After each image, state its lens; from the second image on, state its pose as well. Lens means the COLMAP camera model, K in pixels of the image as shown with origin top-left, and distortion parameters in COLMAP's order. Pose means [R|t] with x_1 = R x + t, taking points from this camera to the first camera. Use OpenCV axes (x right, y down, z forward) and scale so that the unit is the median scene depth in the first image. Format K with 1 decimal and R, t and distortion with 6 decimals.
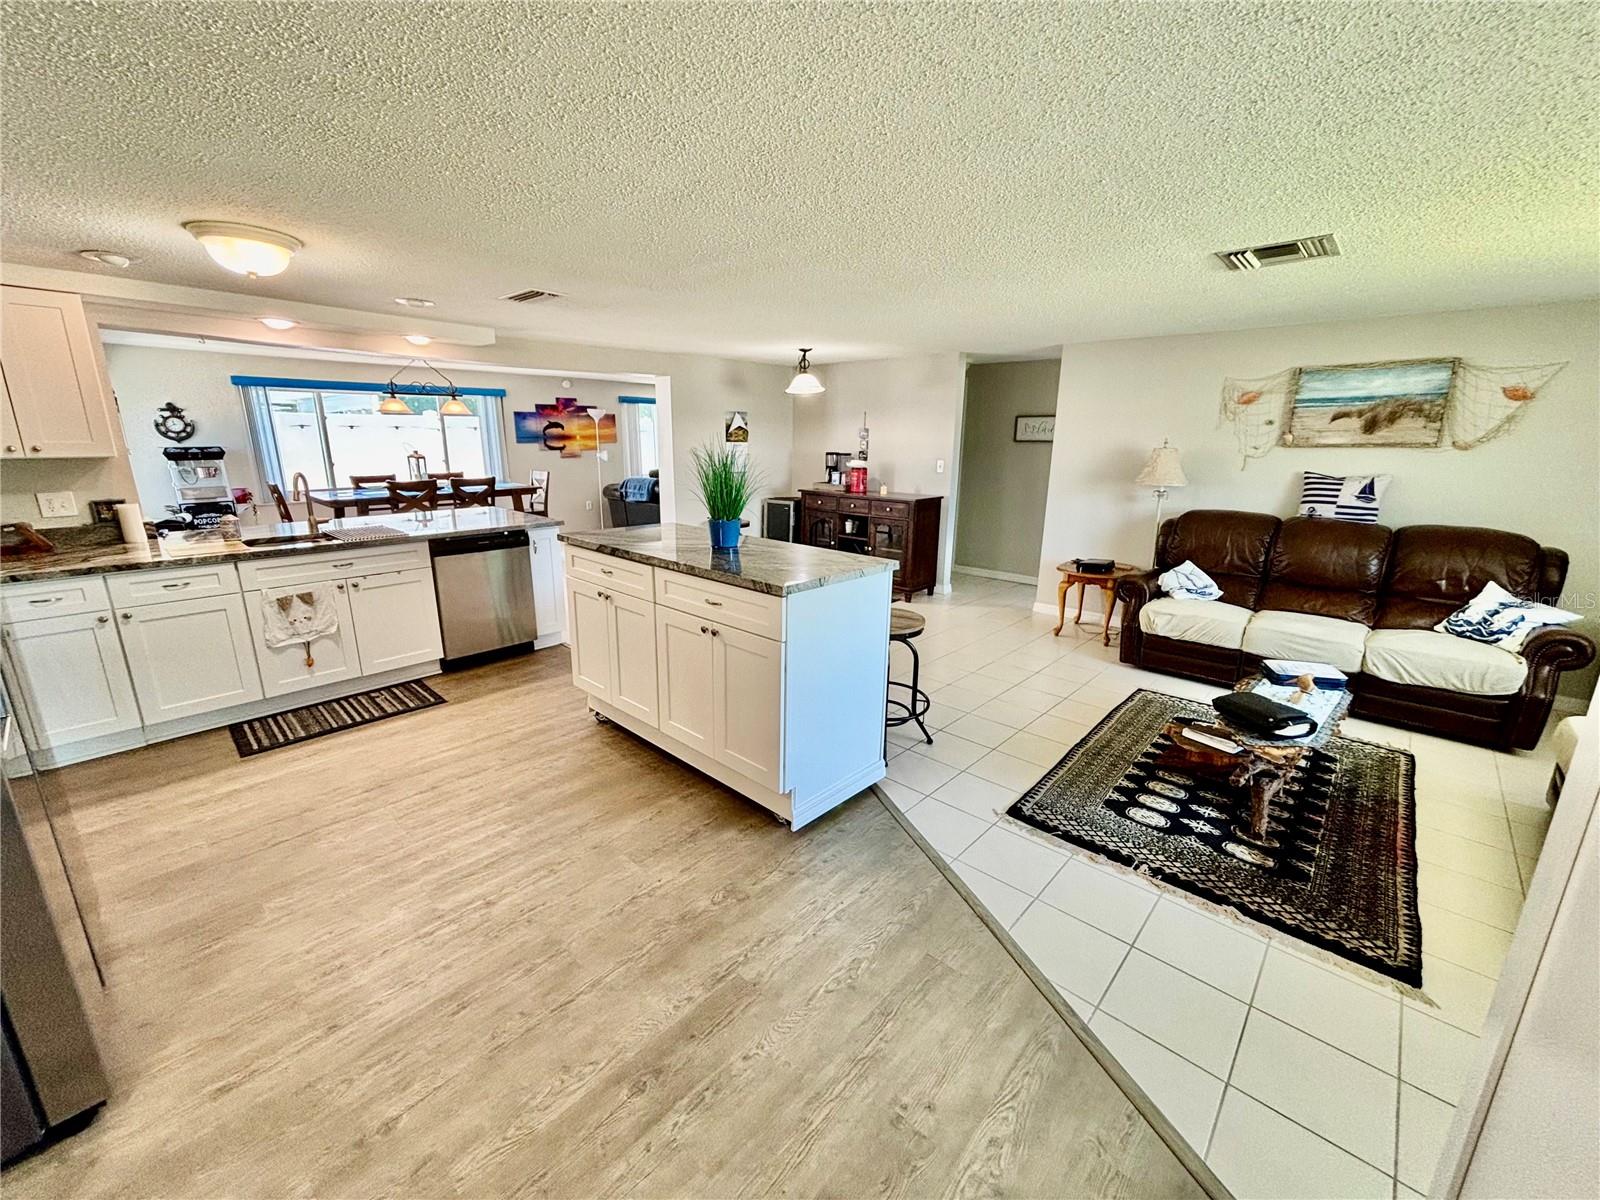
lens RADIAL K [[646.5, 0, 792.5], [0, 646.5, 600.7], [0, 0, 1]] dist [-0.002389, 0.001131]
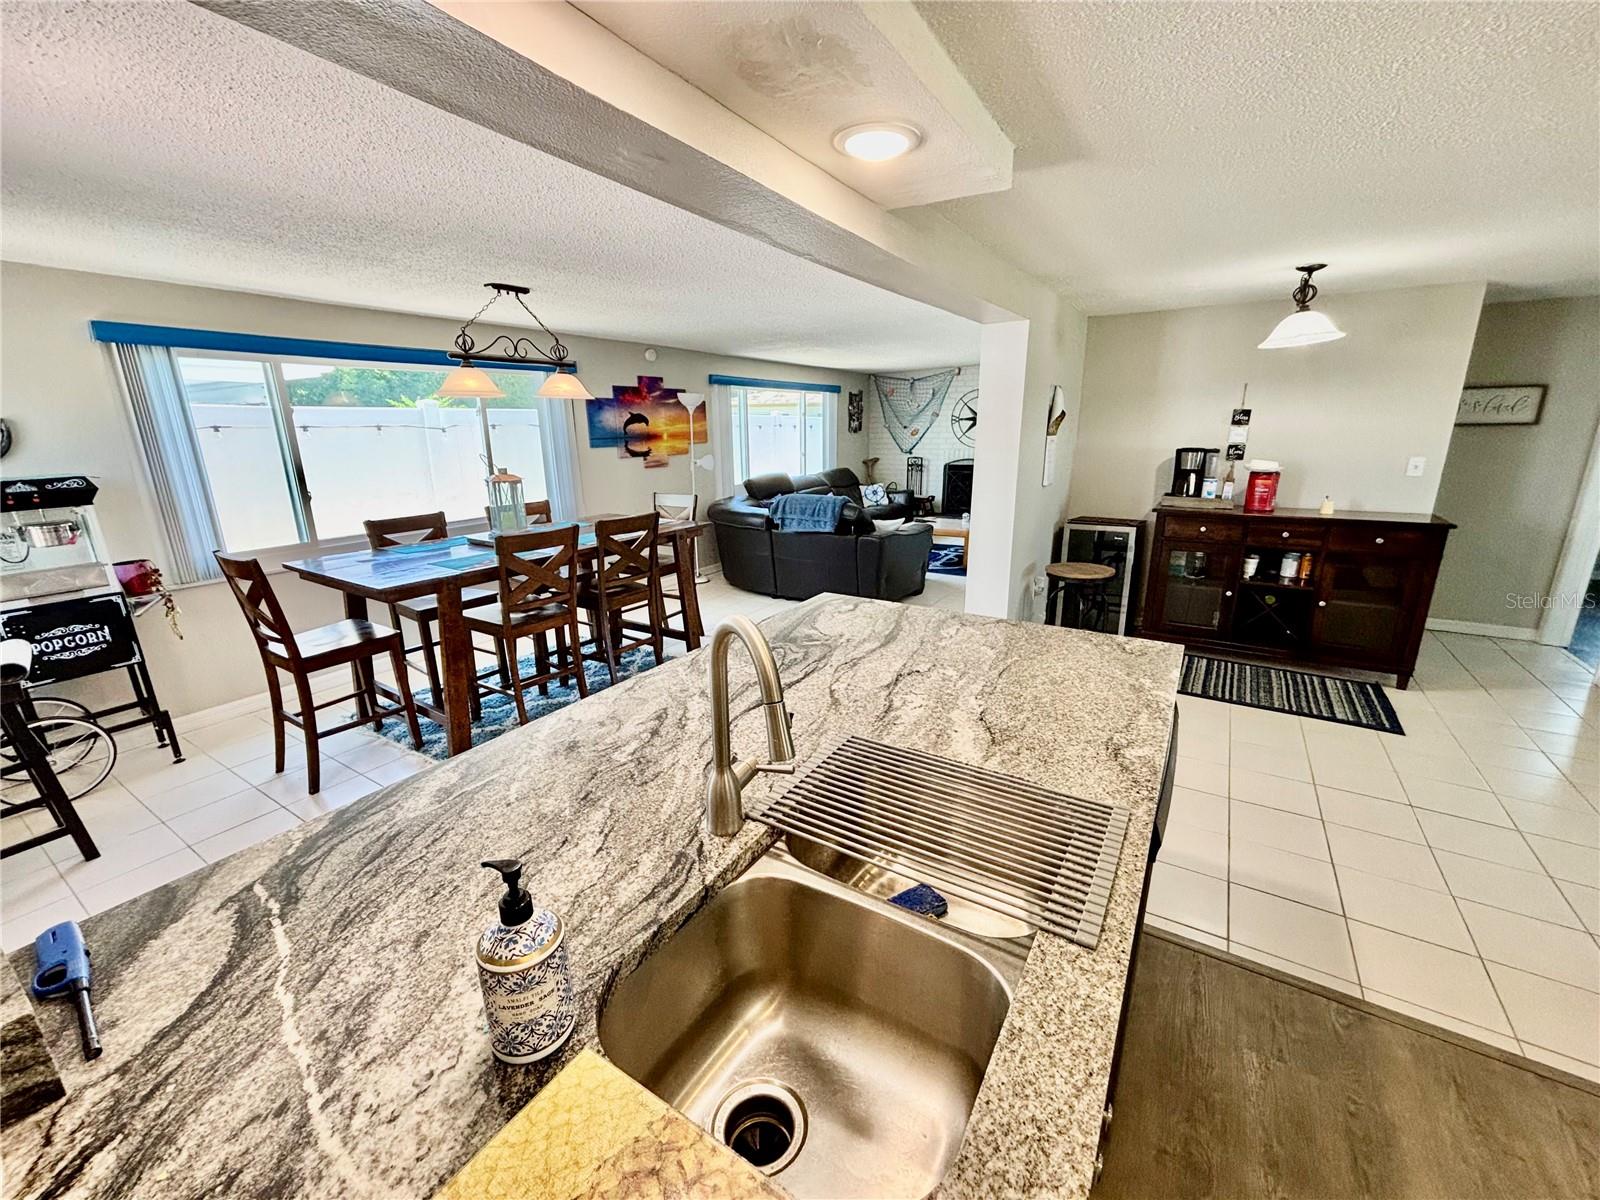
lens RADIAL K [[646.5, 0, 792.8], [0, 646.5, 601.0], [0, 0, 1]] dist [-0.002389, 0.001131]
pose [[0.983142, -0.069362, 0.169178, -0.472664], [0.067506, 0.997579, 0.016705, -0.123610], [-0.169927, -0.005003, 0.985444, 0.462064]]
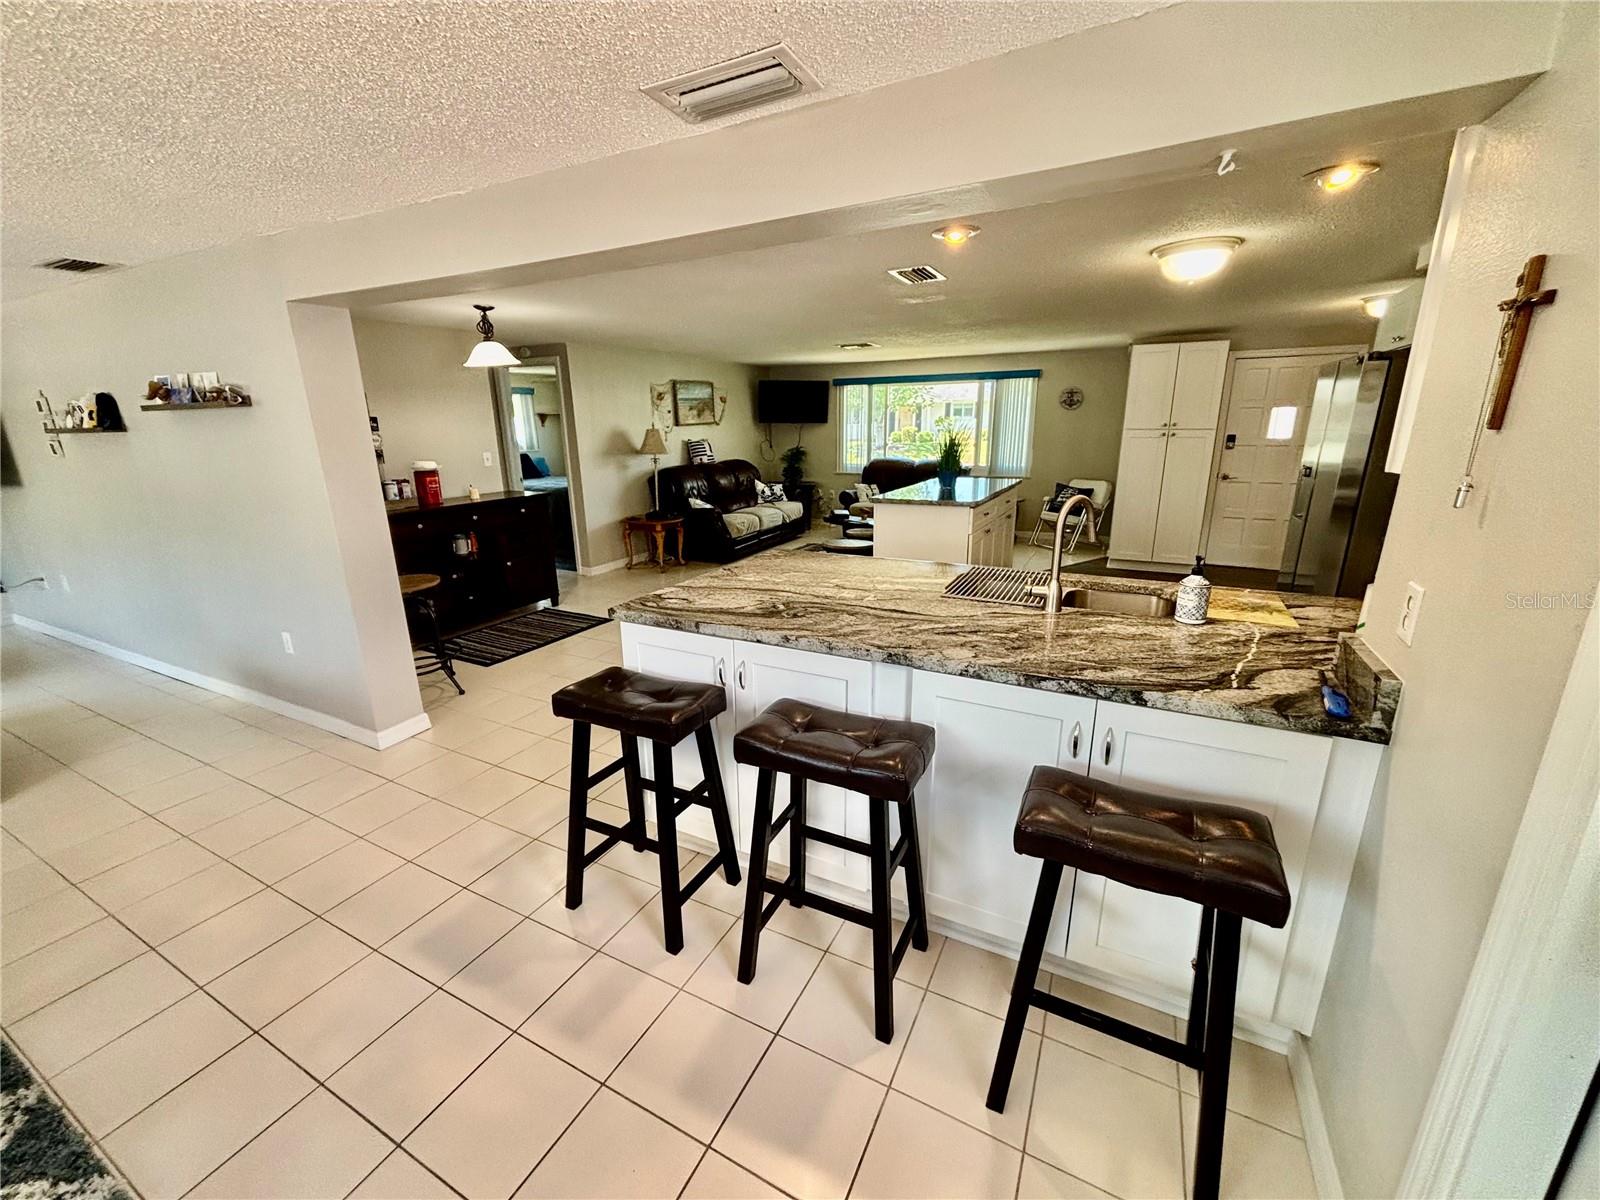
lens RADIAL K [[646.5, 0, 794.5], [0, 646.5, 605.8], [0, 0, 1]] dist [-0.002389, 0.001131]
pose [[-0.272385, -0.272553, 0.922779, -0.736994], [0.253143, 0.904957, 0.342011, -0.216134], [-0.928291, 0.326754, -0.177502, 0.805940]]
